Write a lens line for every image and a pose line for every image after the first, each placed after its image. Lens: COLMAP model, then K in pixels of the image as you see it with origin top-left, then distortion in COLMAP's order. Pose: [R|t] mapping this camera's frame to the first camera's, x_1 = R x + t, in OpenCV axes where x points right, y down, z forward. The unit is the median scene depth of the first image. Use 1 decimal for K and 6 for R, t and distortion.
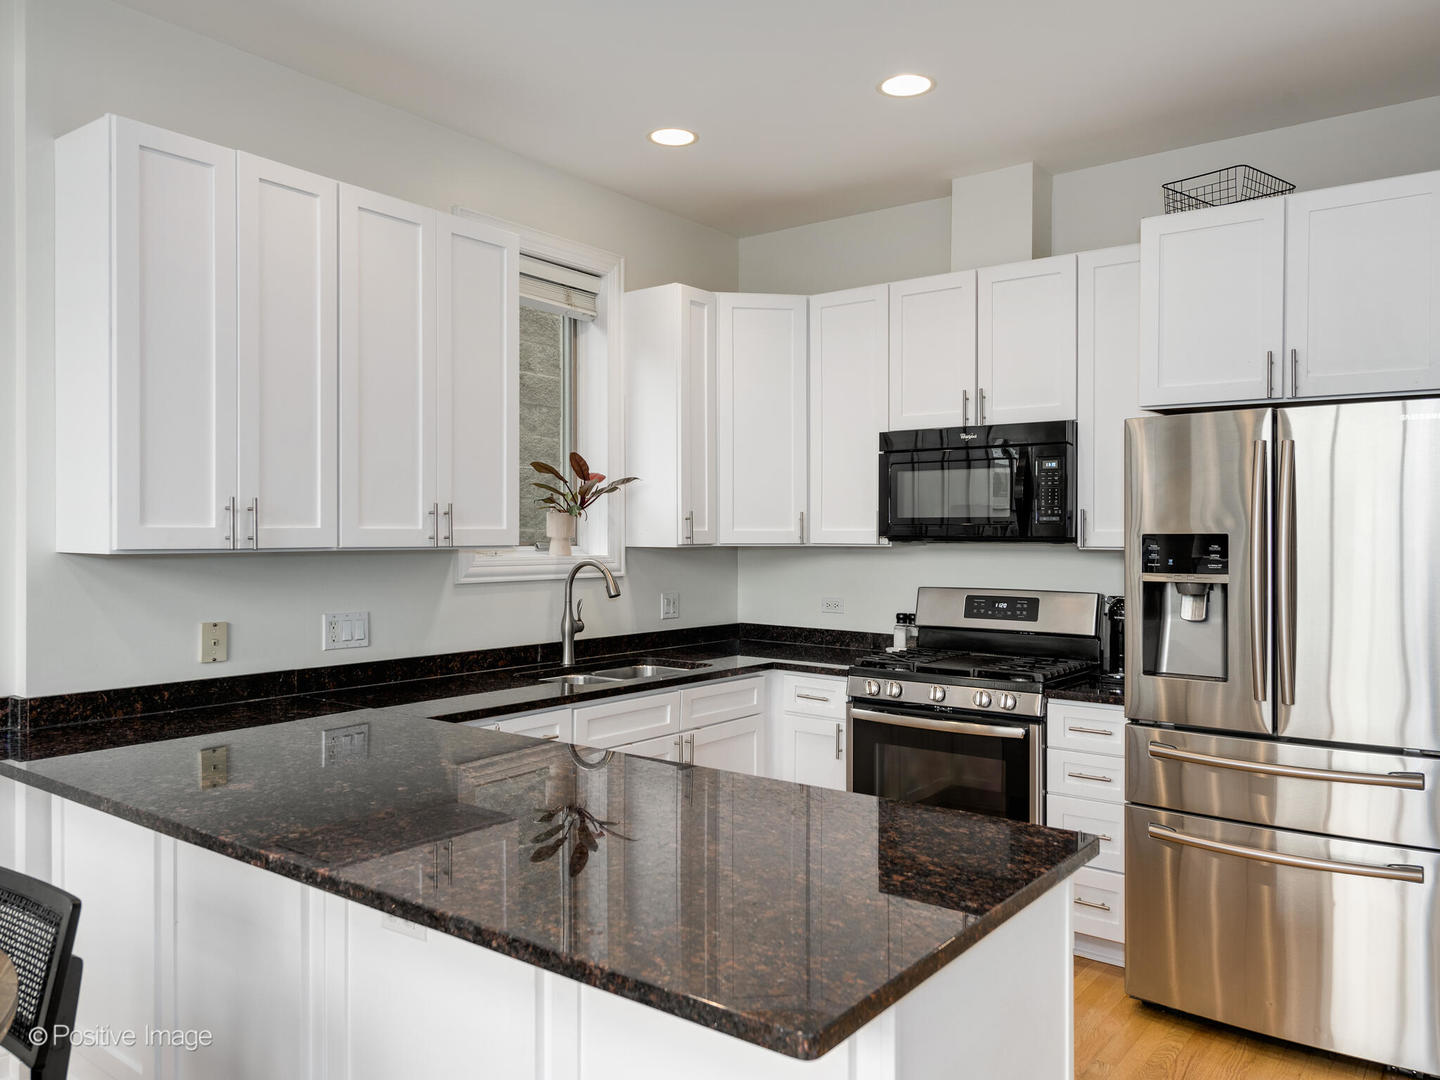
lens RADIAL K [[1076.2, 0, 715.5], [0, 1076.2, 538.9], [0, 0, 1]] dist [0.003524, 0.001122]
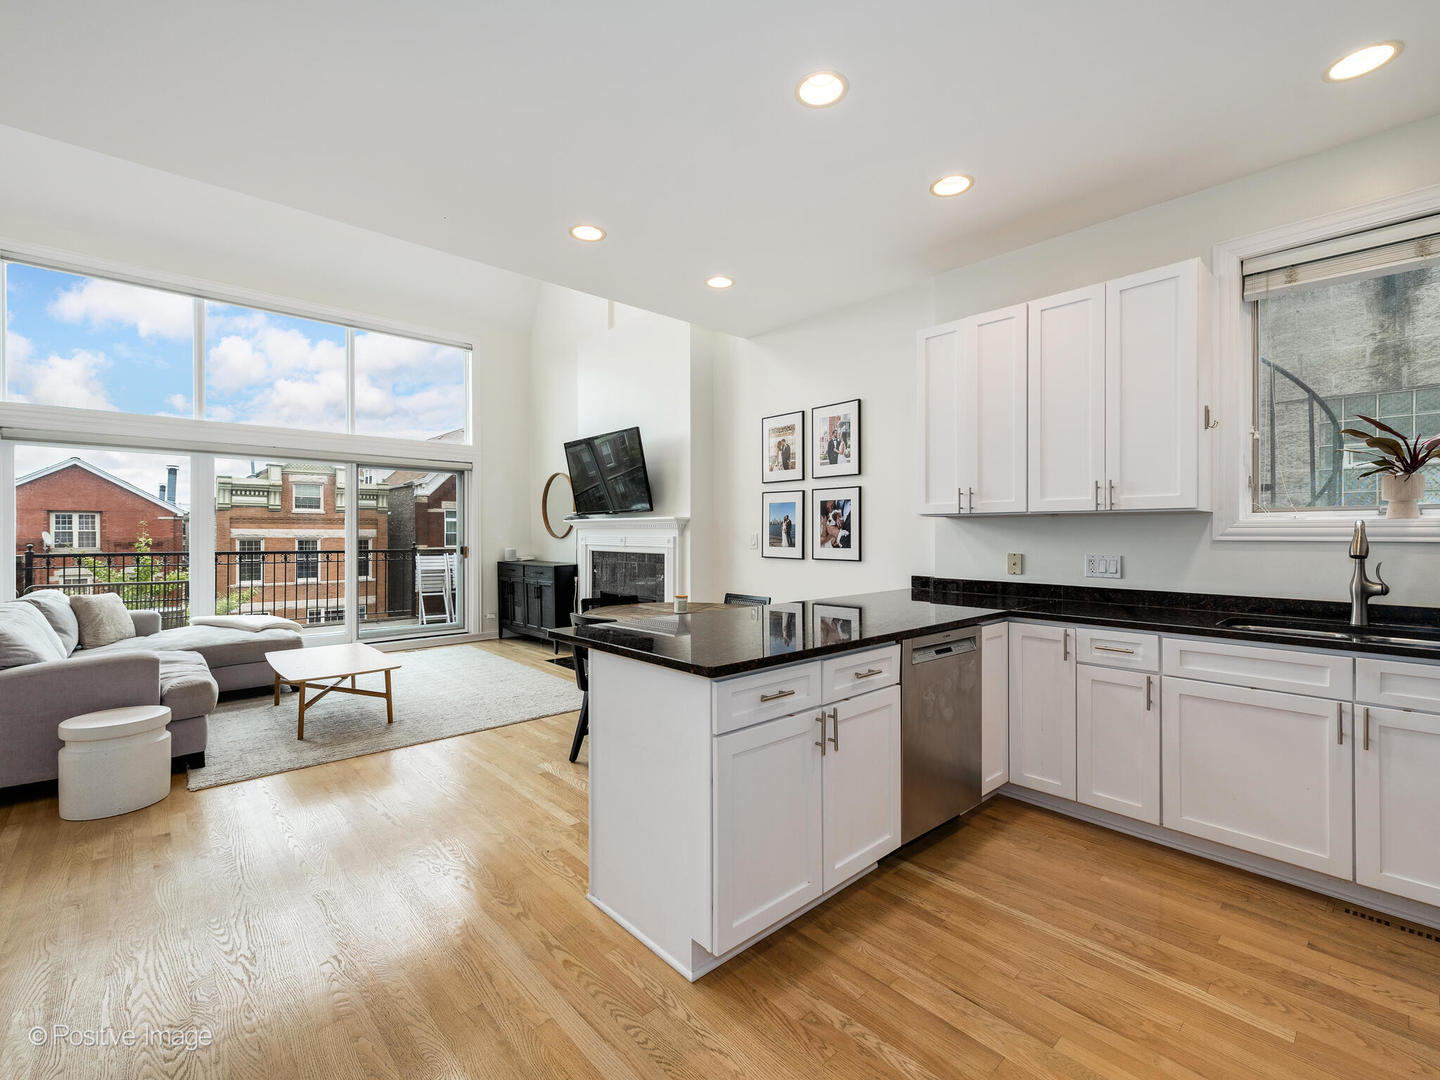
lens RADIAL K [[628.0, 0, 722.3], [0, 628.0, 534.8], [0, 0, 1]] dist [0.007291, -0.000211]
pose [[-0.170428, 0.000566, -0.985370, 0.561118], [-0.007332, 0.999971, 0.001842, 0.035648], [0.985343, 0.007539, -0.170419, 0.521043]]
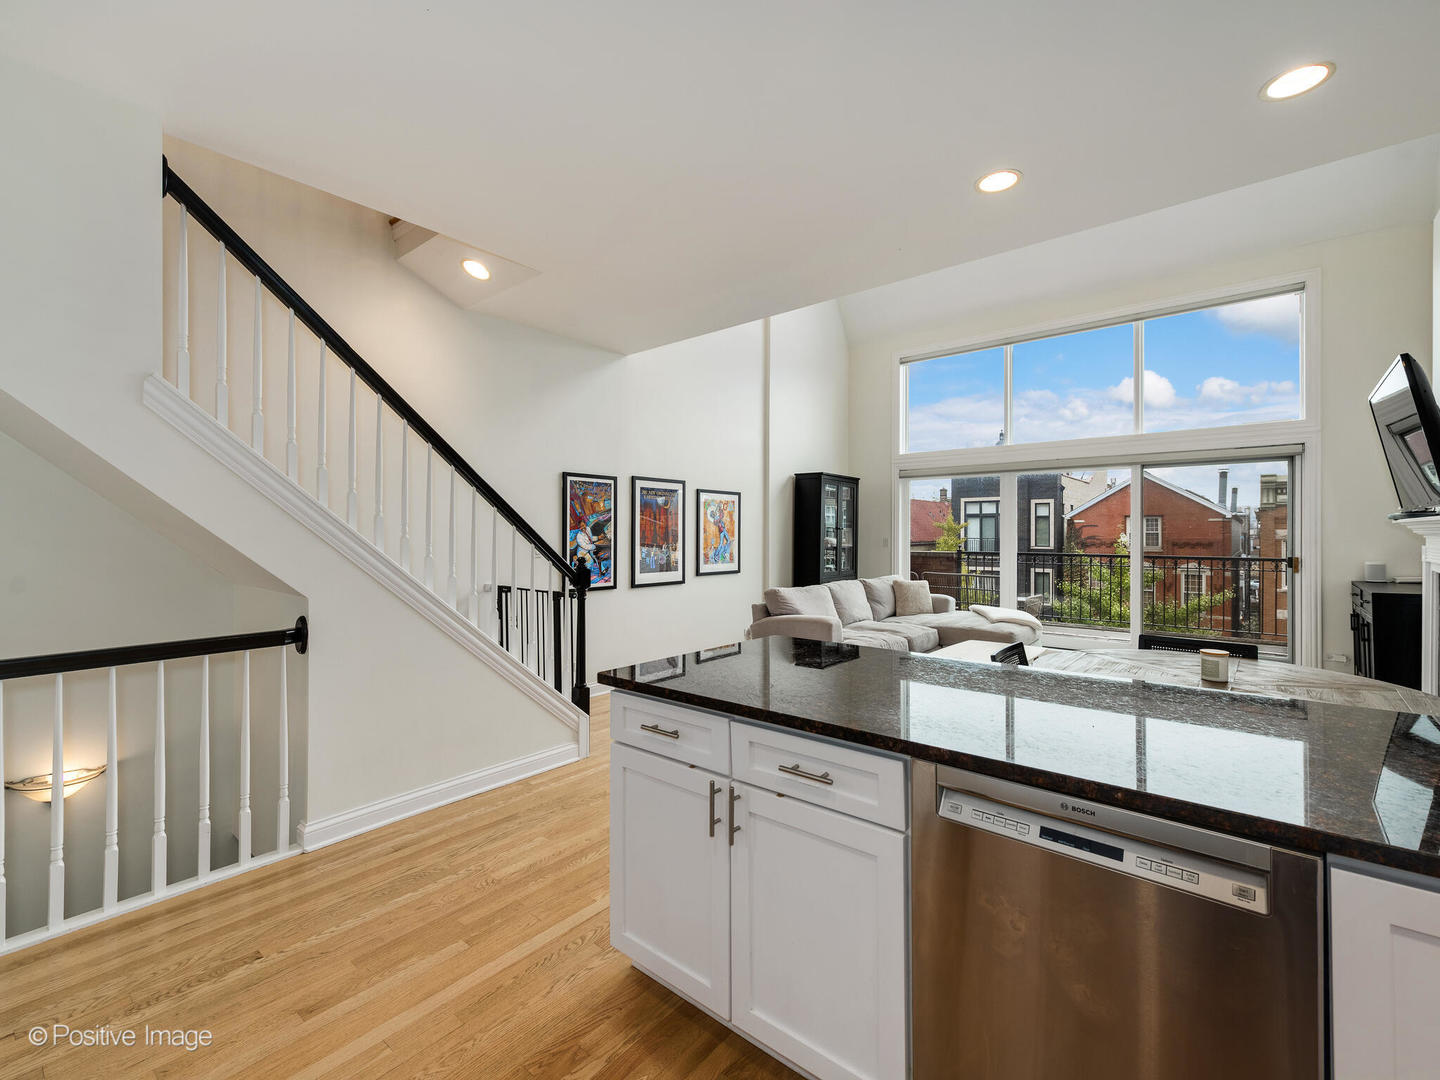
lens RADIAL K [[637.3, 0, 727.1], [0, 637.3, 525.8], [0, 0, 1]] dist [0.003019, 0.000239]
pose [[-0.999180, -0.002155, 0.040421, 0.045655], [-0.002304, 0.999991, -0.003620, 0.017701], [-0.040413, -0.003711, -0.999176, 0.905564]]
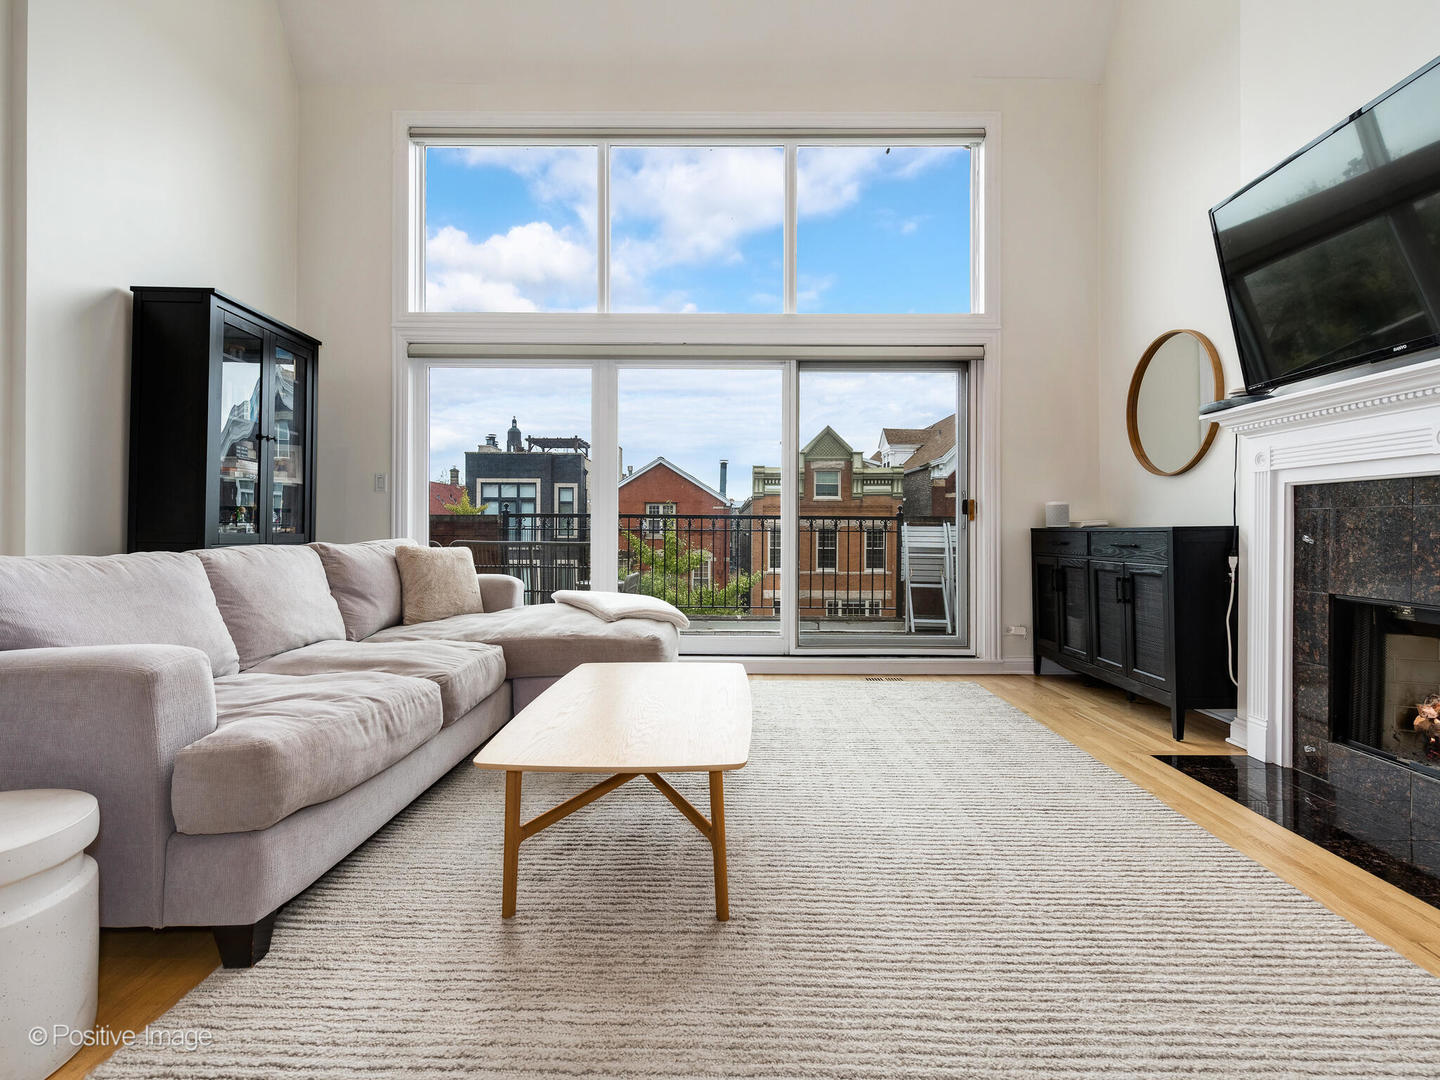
lens RADIAL K [[712.9, 0, 718.6], [0, 712.9, 528.5], [0, 0, 1]] dist [0.002056, 0.000307]
pose [[-0.798153, -0.003614, -0.602444, -0.115283], [-0.008371, 0.999952, 0.005091, 0.123422], [0.602397, 0.009107, -0.798145, 0.134114]]
